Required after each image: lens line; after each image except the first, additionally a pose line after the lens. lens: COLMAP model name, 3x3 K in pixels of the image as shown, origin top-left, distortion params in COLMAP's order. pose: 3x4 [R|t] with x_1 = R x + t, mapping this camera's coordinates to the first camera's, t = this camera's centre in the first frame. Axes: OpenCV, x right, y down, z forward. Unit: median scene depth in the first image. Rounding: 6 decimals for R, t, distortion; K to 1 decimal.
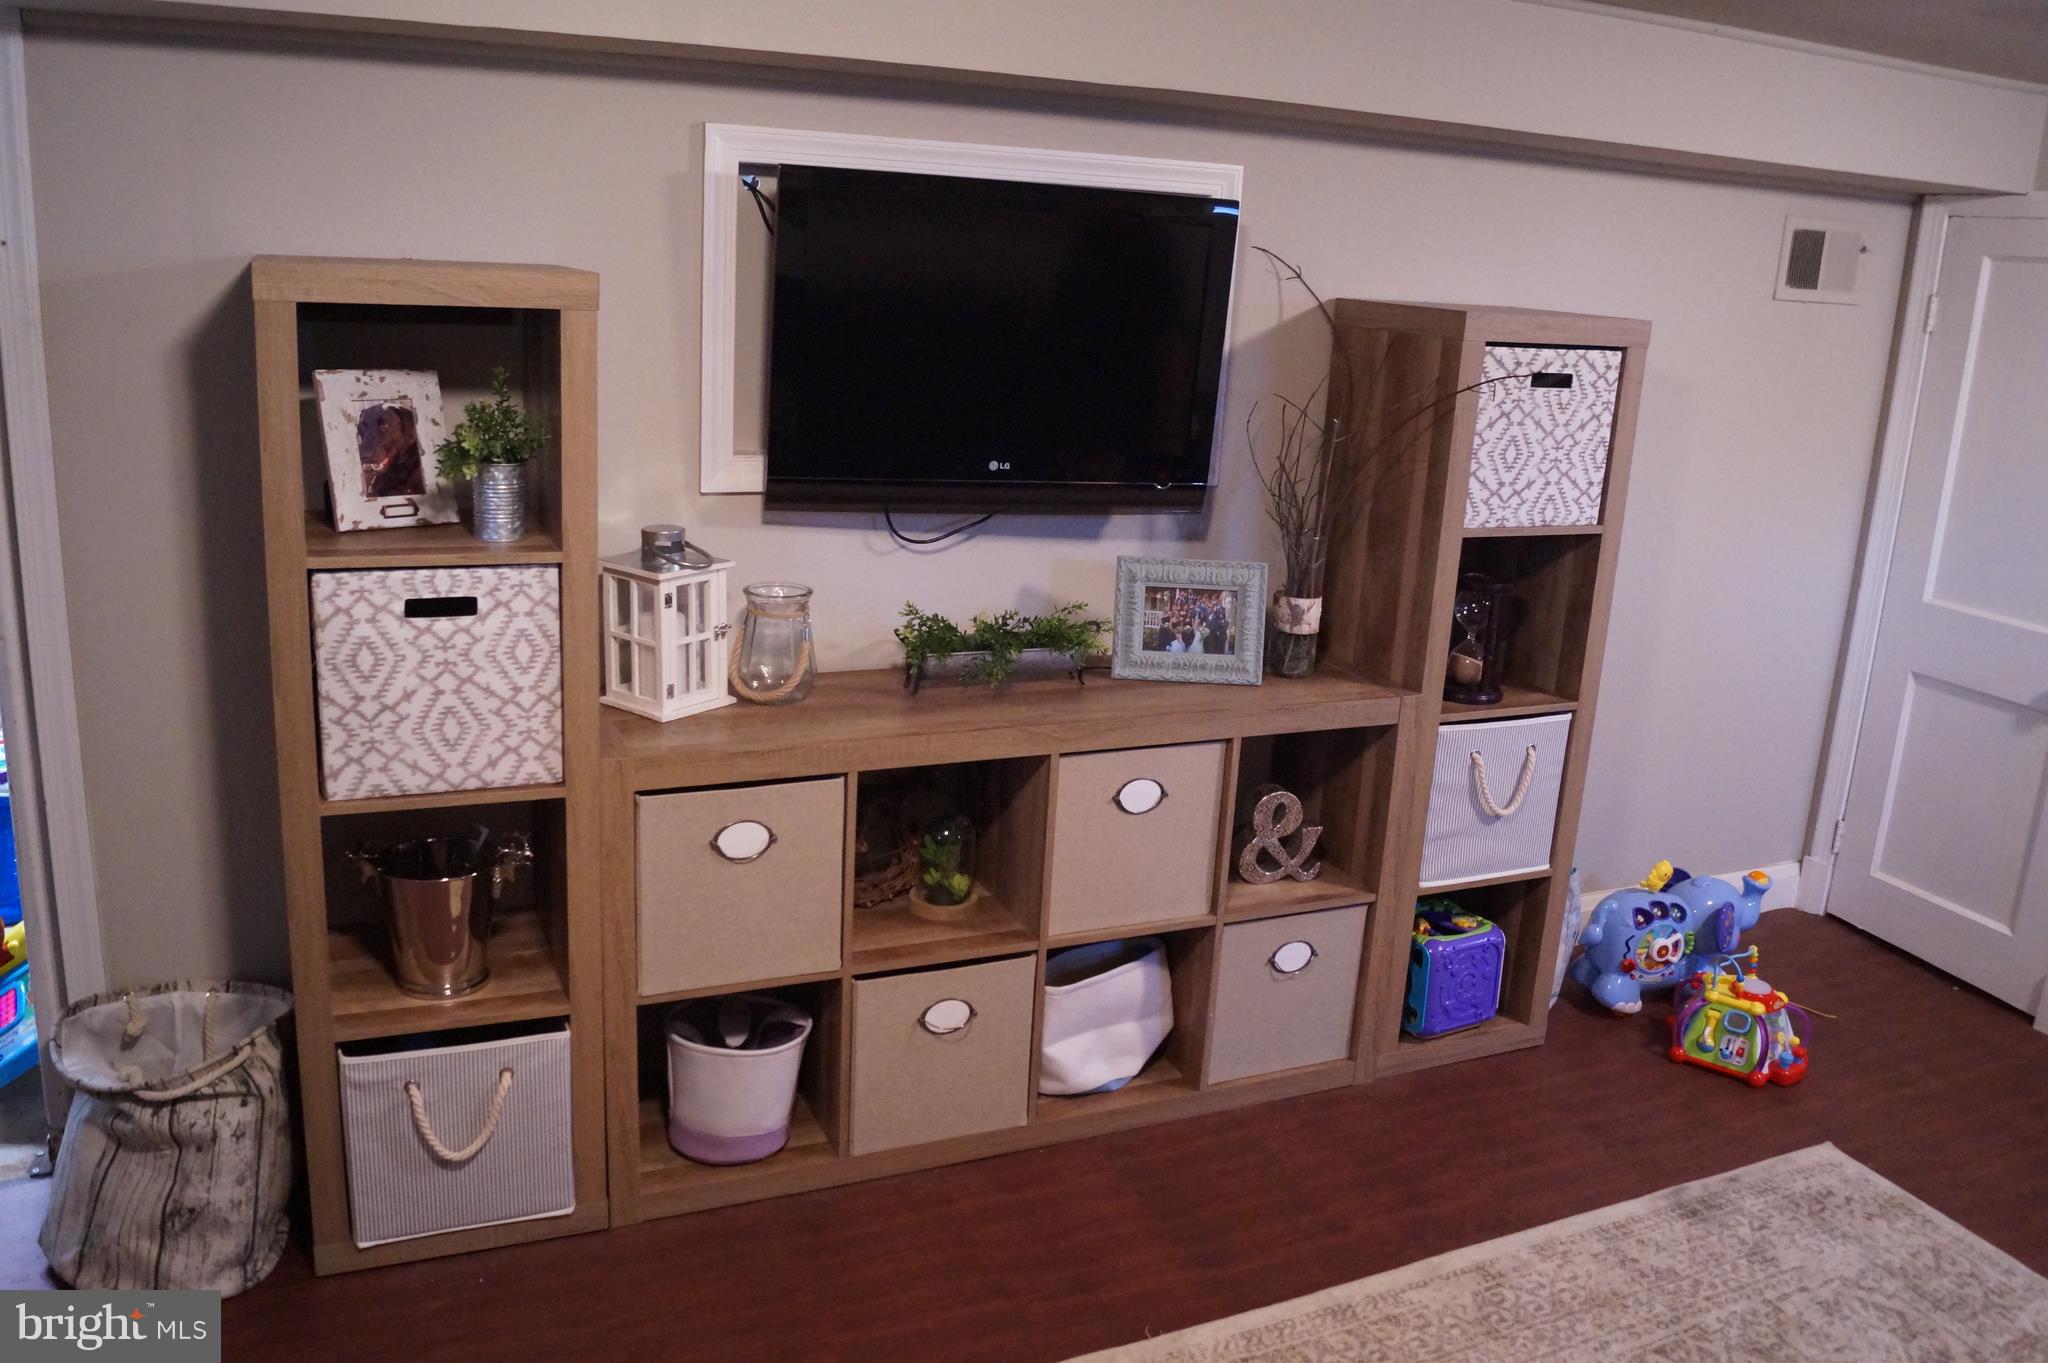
lens RADIAL K [[1622.6, 0, 1033.3], [0, 1622.6, 676.7], [0, 0, 1]] dist [-0.082361, 0.013283]
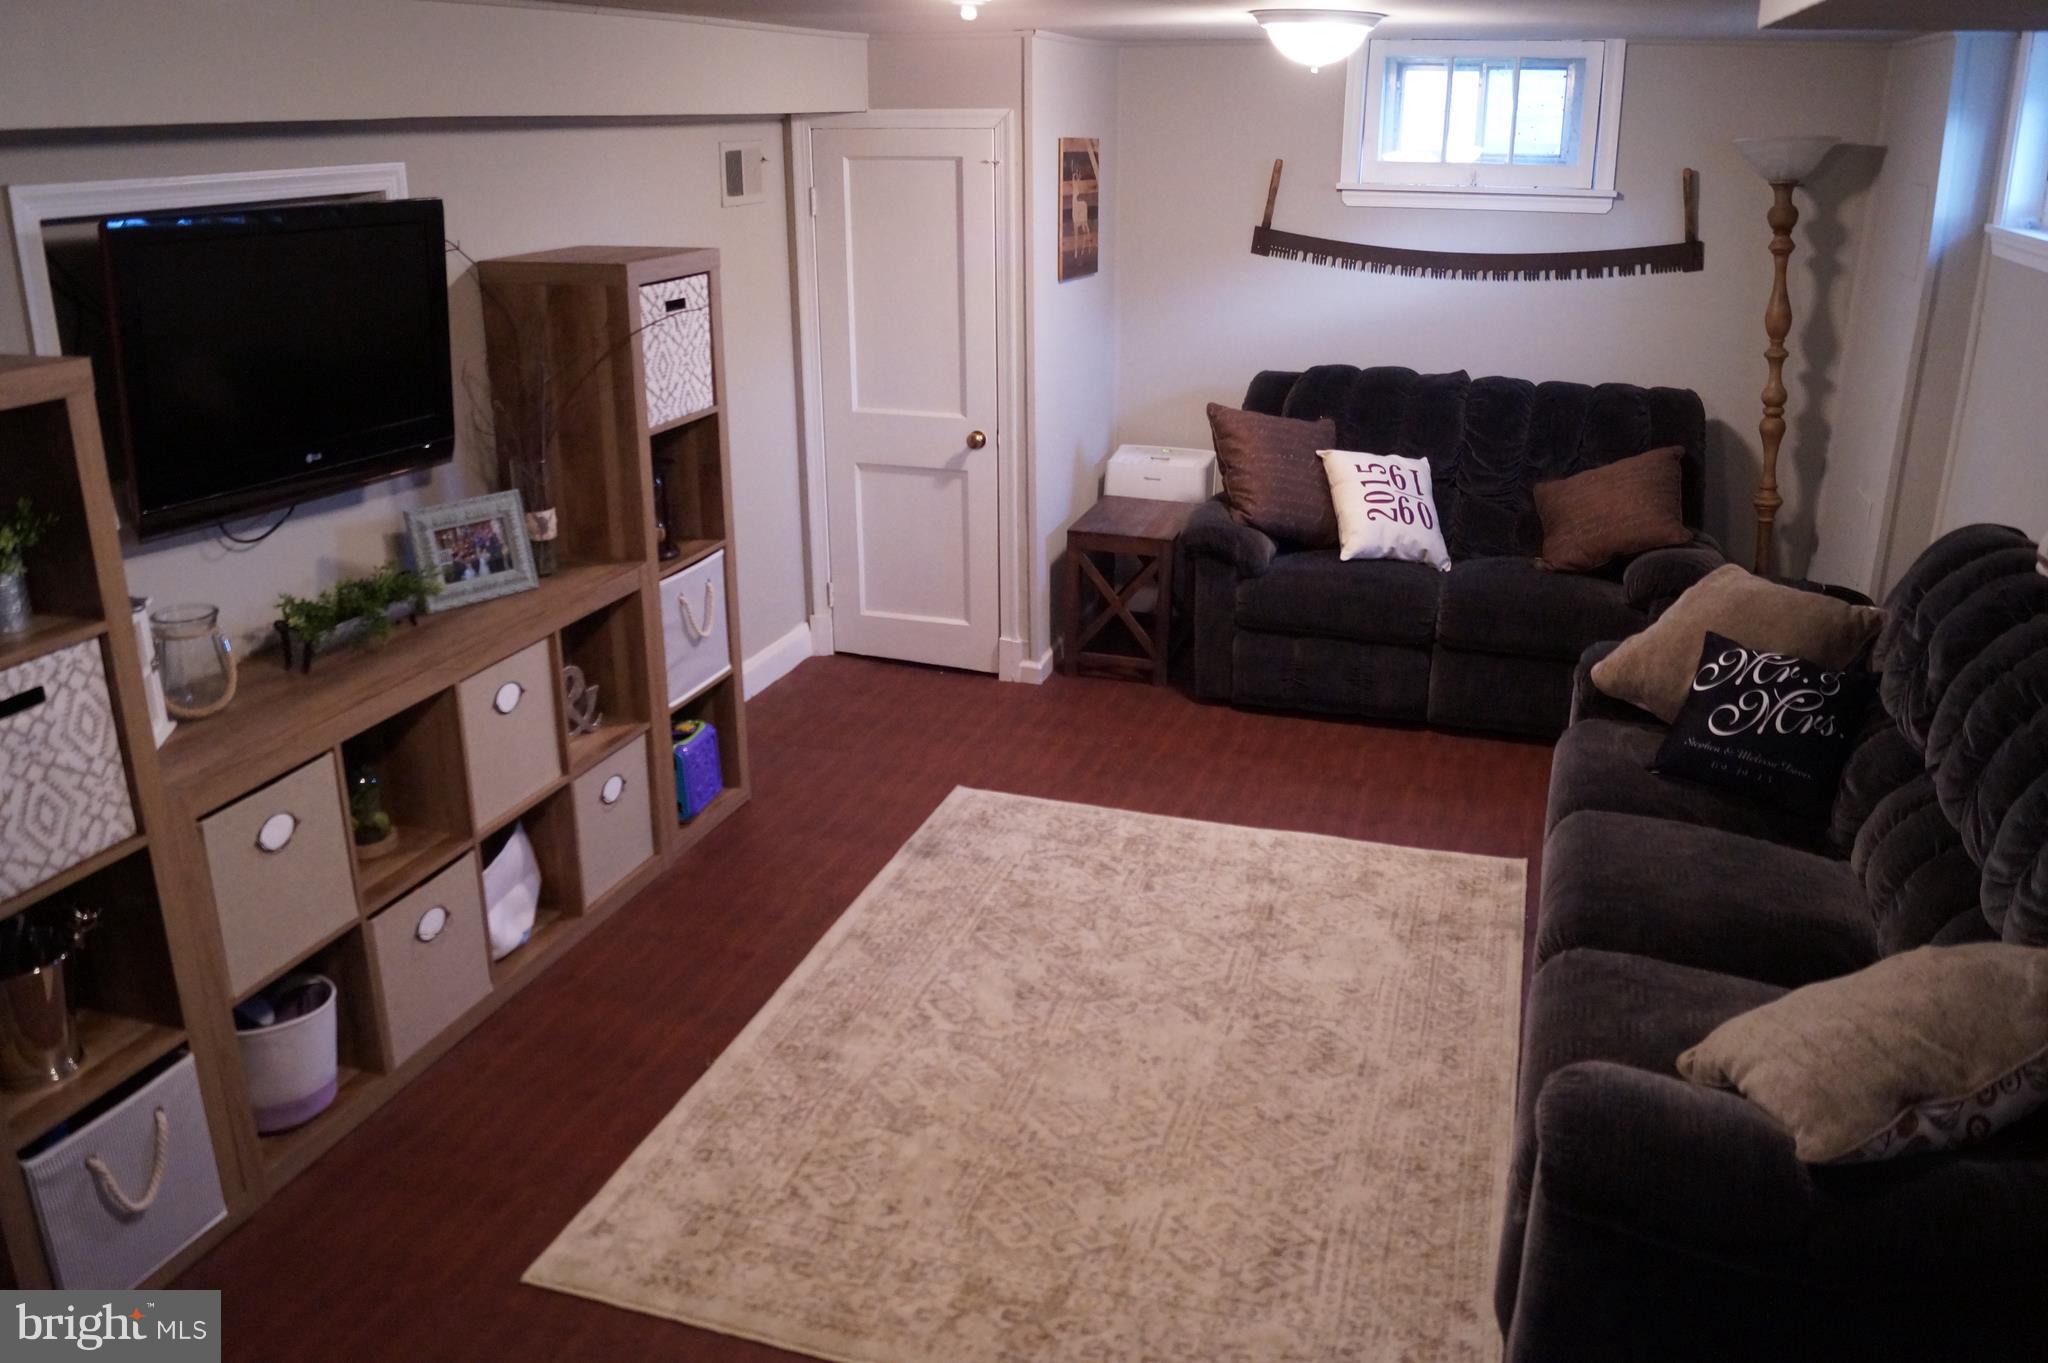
lens RADIAL K [[1622.6, 0, 1033.3], [0, 1622.6, 676.7], [0, 0, 1]] dist [-0.082361, 0.013283]
pose [[0.670169, -0.296130, 0.680573, -0.466500], [0.227476, 0.954780, 0.191443, -0.079575], [-0.706490, 0.026515, 0.707226, -0.129912]]
